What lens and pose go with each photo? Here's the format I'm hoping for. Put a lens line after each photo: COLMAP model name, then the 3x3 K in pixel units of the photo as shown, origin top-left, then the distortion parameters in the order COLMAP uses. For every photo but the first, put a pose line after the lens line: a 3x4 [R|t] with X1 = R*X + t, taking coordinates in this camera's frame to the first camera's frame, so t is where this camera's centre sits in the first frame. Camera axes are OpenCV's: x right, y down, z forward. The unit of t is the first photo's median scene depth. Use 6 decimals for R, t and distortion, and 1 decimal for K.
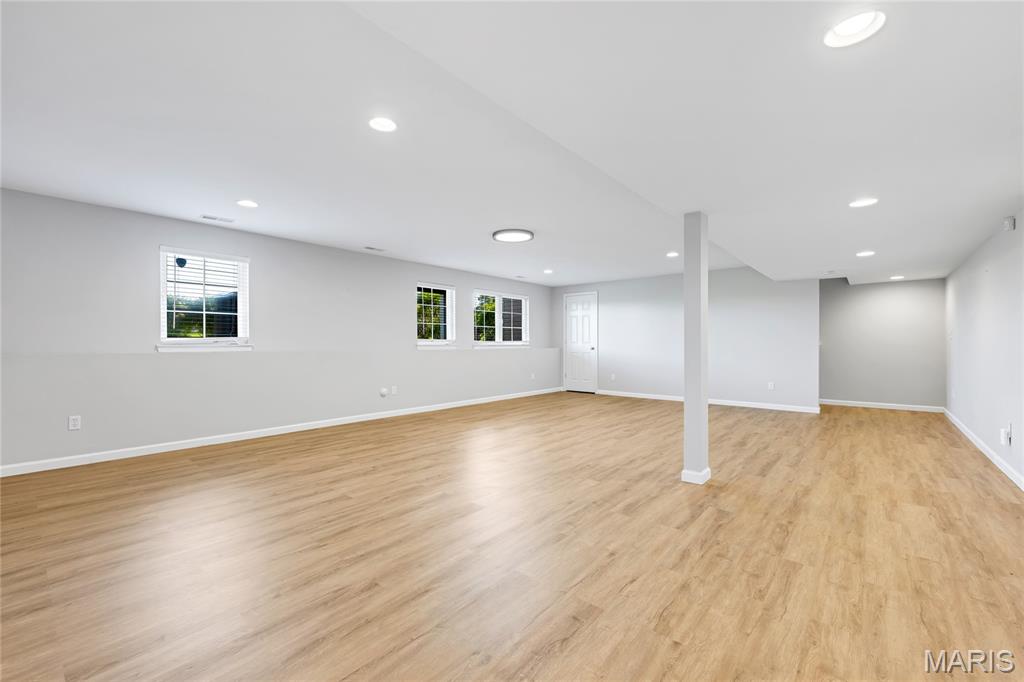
lens RADIAL K [[424.6, 0, 511.8], [0, 424.6, 345.9], [0, 0, 1]] dist [0.001648, 0.000038]
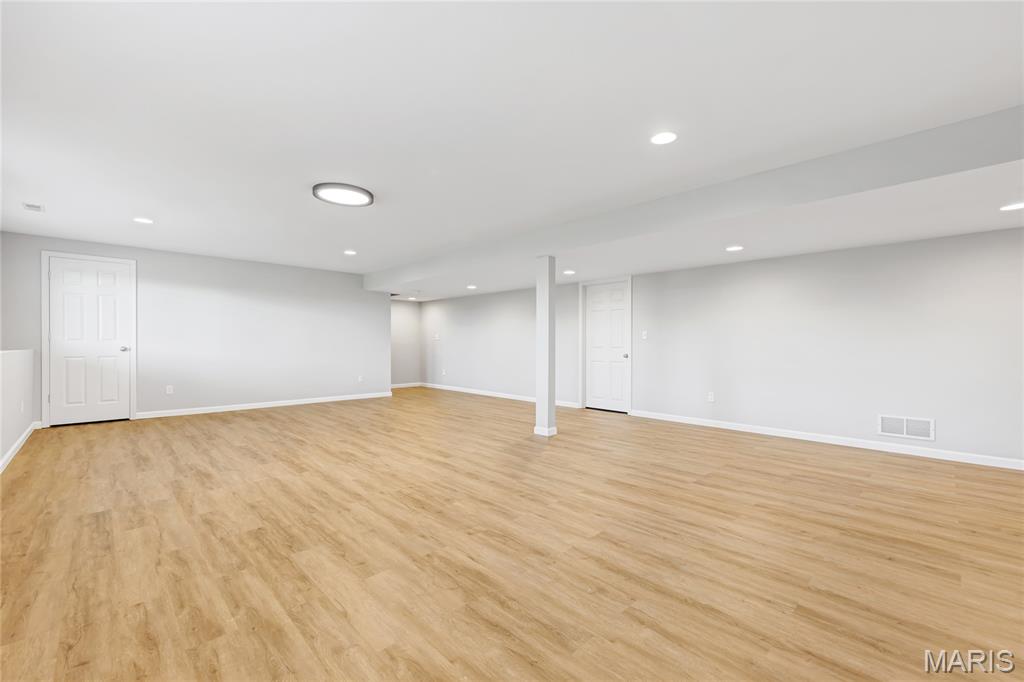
lens RADIAL K [[424.6, 0, 515.5], [0, 424.6, 342.3], [0, 0, 1]] dist [0.001648, 0.000038]
pose [[0.085329, 0.004225, 0.996344, -0.940321], [0.001176, 0.999990, -0.004342, -0.001698], [-0.996352, 0.001542, 0.085324, 0.856895]]
